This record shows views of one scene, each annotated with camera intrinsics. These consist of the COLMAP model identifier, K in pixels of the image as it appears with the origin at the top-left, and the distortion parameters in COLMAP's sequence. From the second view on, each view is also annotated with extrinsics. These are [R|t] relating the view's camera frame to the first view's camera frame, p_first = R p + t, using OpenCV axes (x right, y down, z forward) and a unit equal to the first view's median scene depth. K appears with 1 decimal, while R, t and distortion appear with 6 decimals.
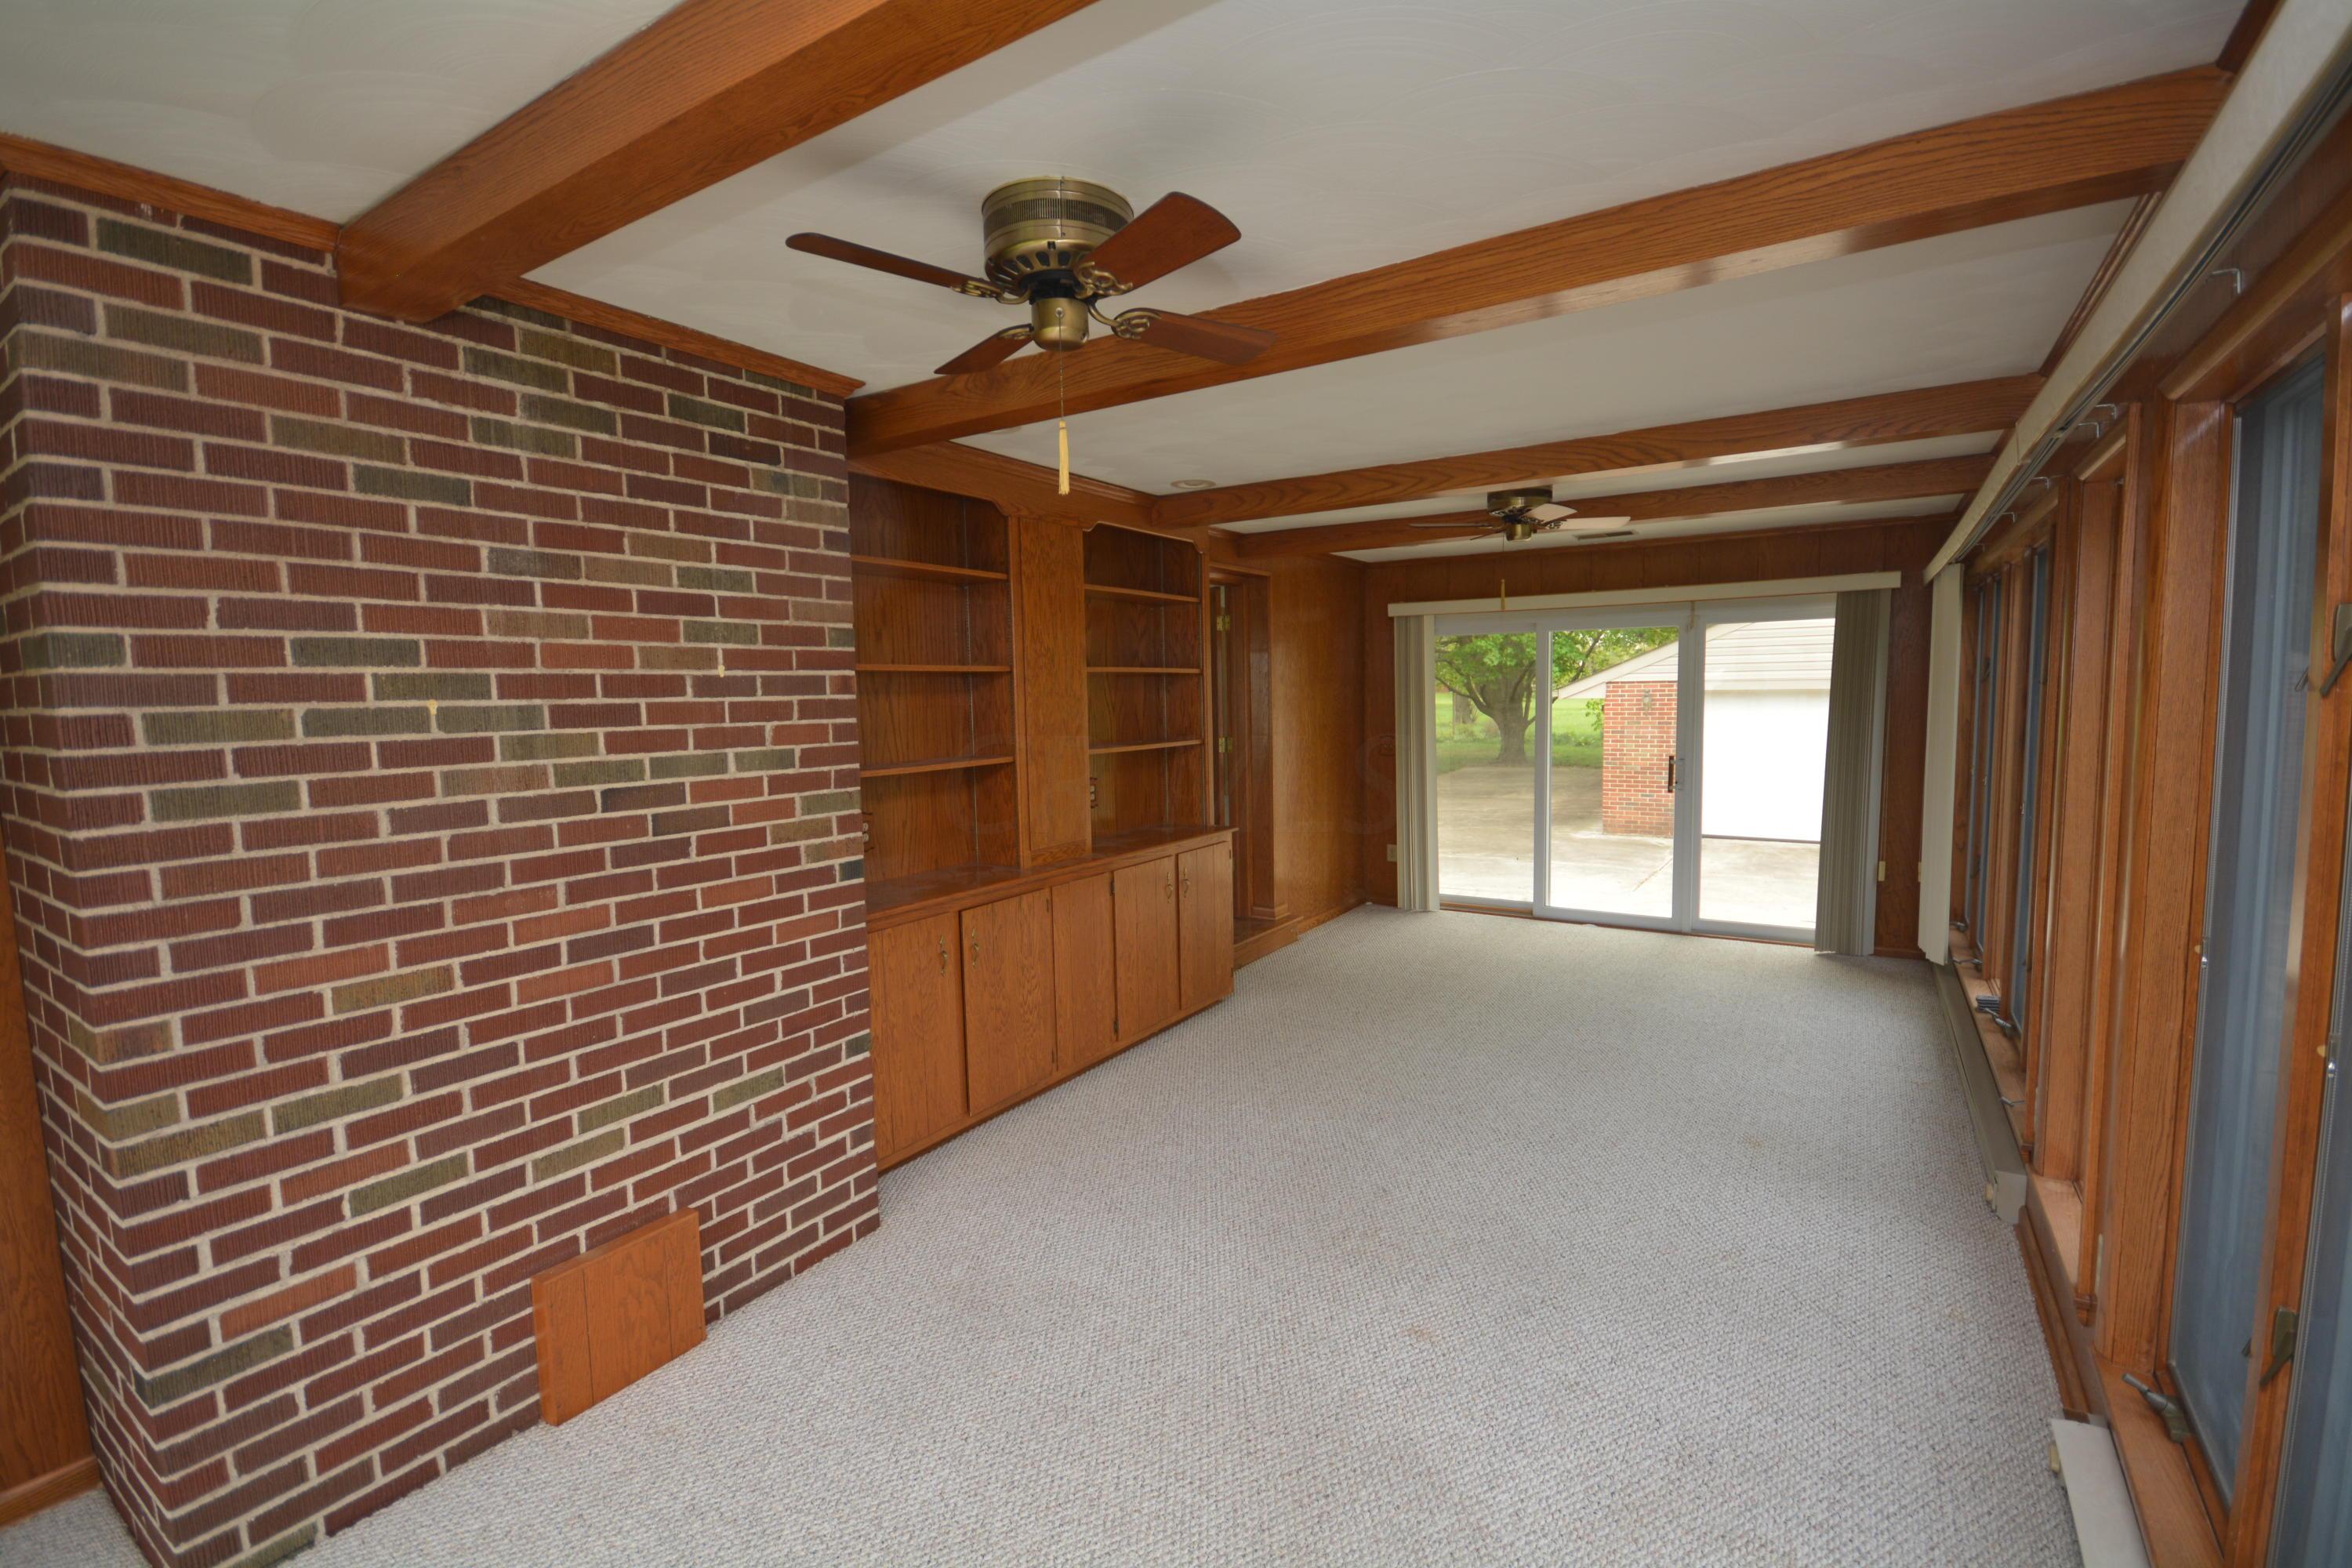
lens RADIAL K [[1032.9, 0, 1168.9], [0, 1032.9, 782.5], [0, 0, 1]] dist [-0.004128, 0.000036]
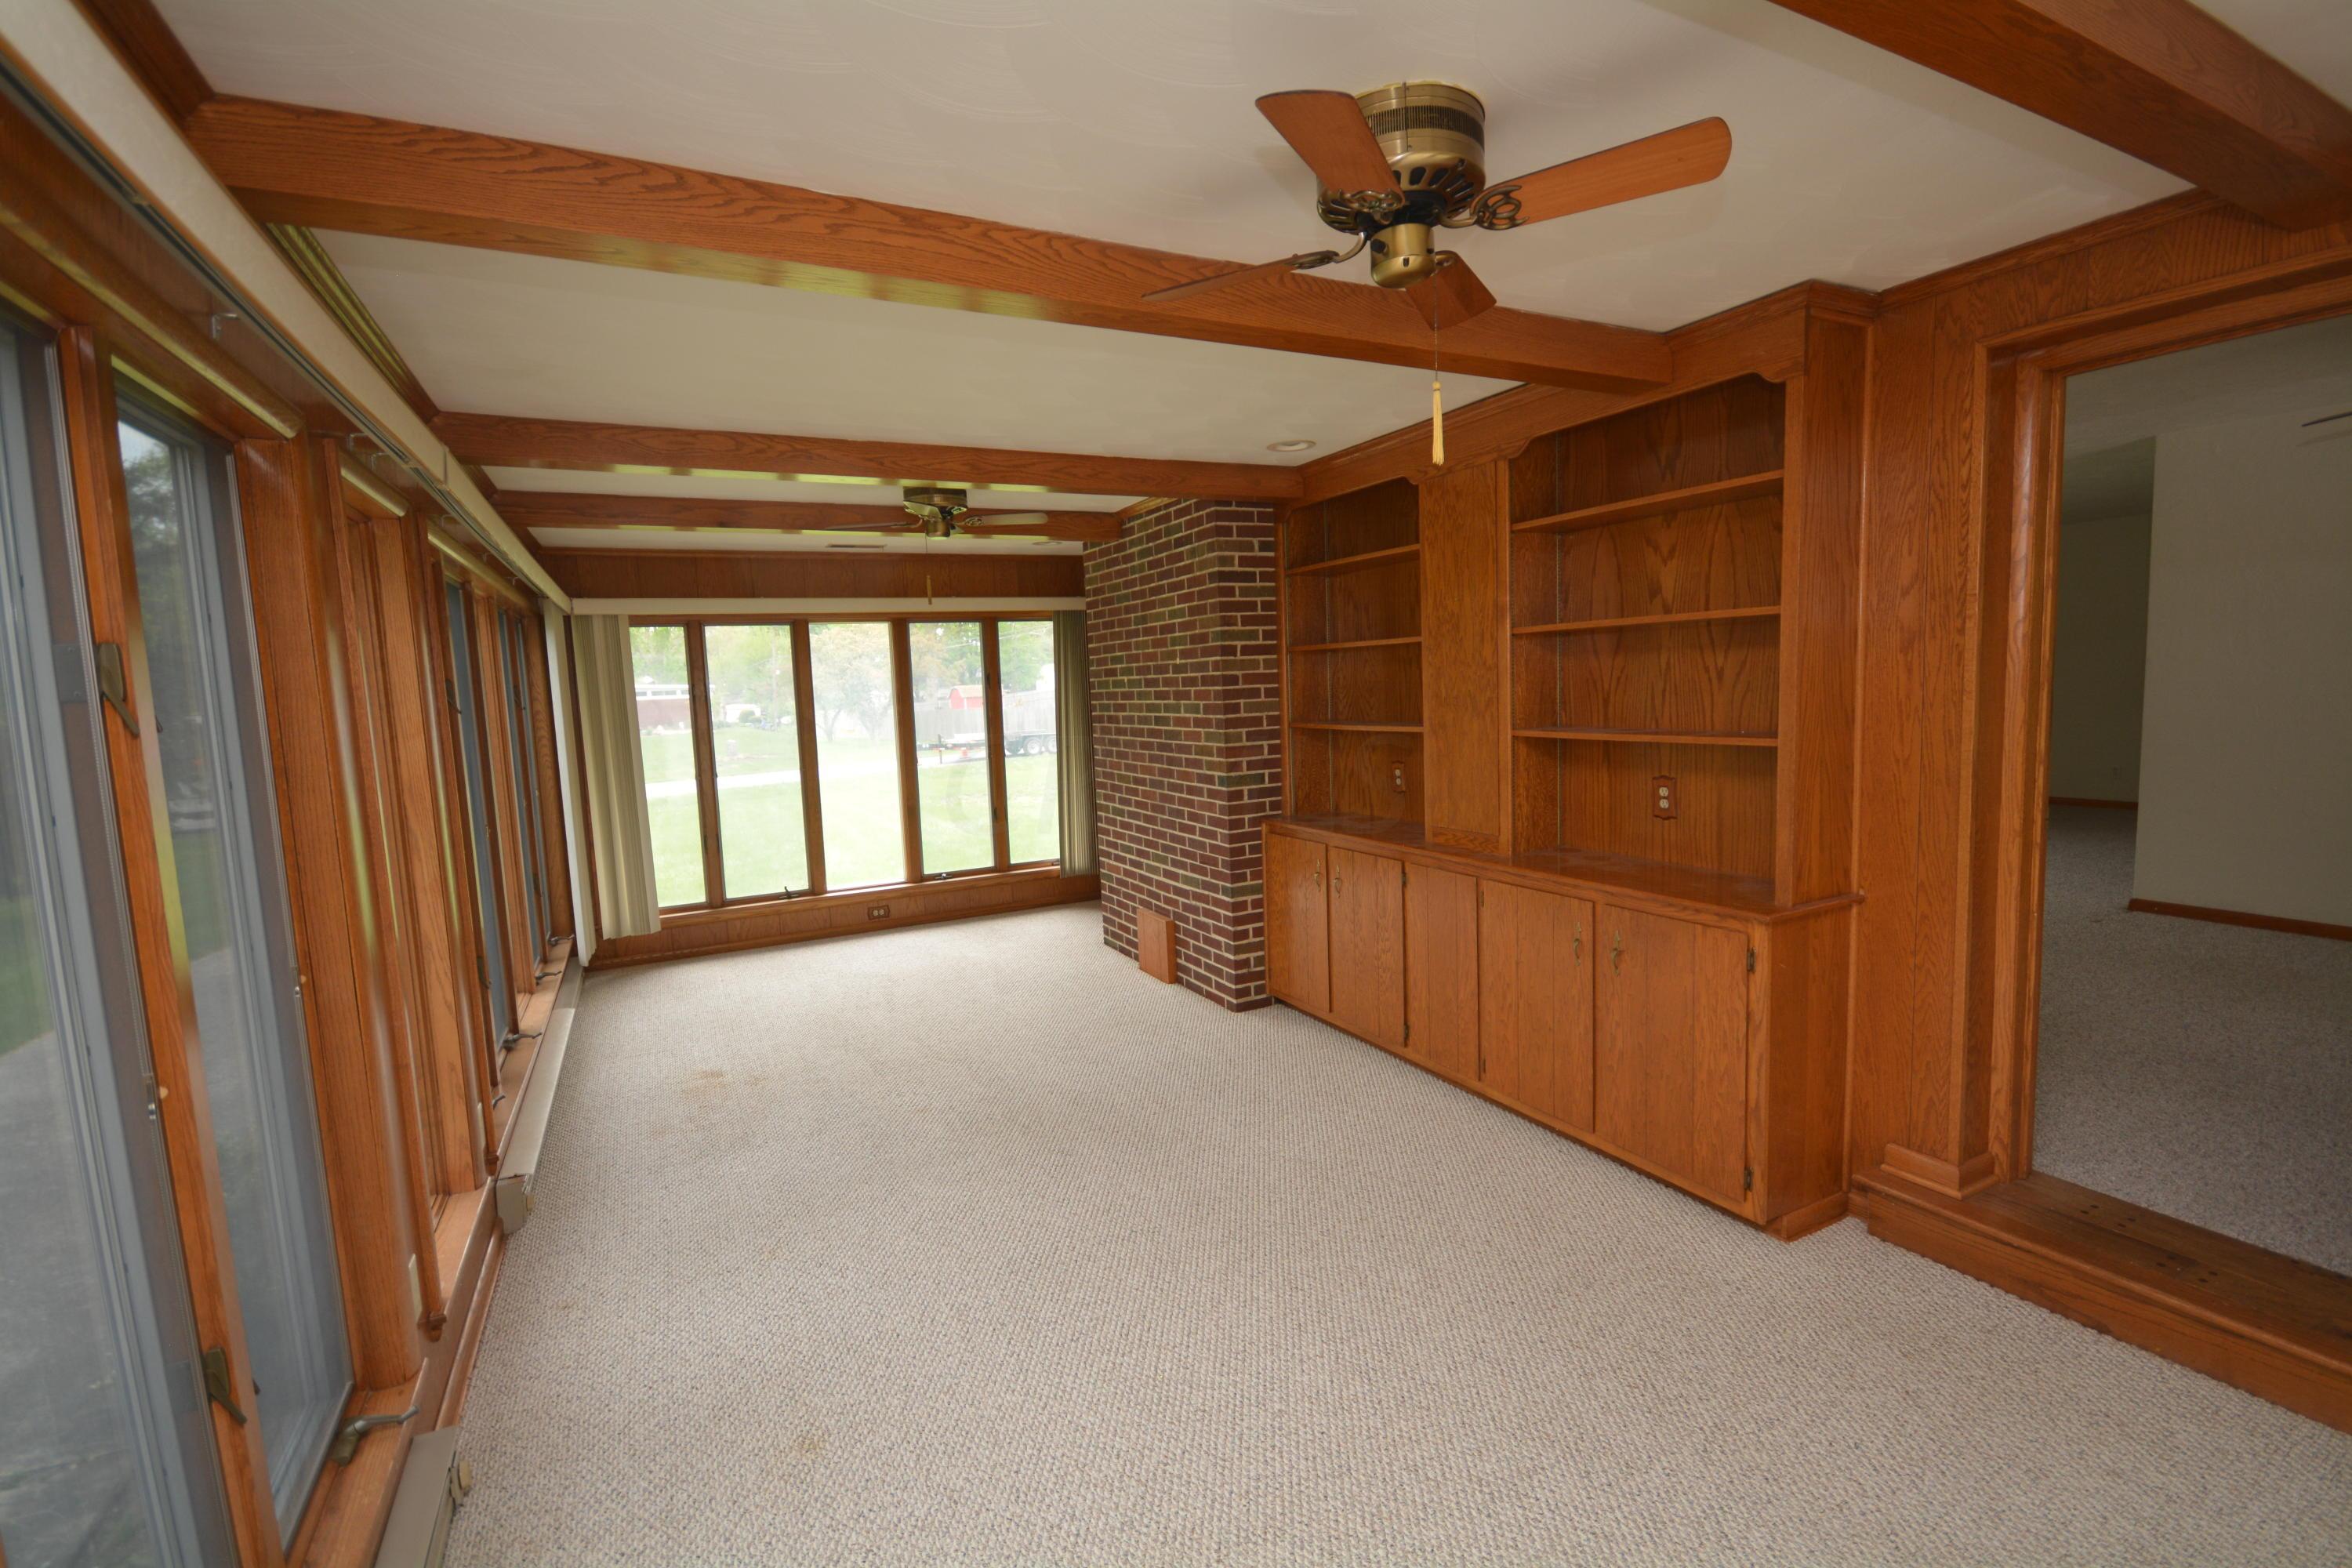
lens RADIAL K [[1032.9, 0, 1177.6], [0, 1032.9, 787.0], [0, 0, 1]] dist [-0.004128, 0.000036]
pose [[-0.494786, 0.126534, -0.859753, 1.140927], [-0.026367, 0.986701, 0.160392, -0.166650], [0.868615, 0.102029, -0.484869, 1.766622]]
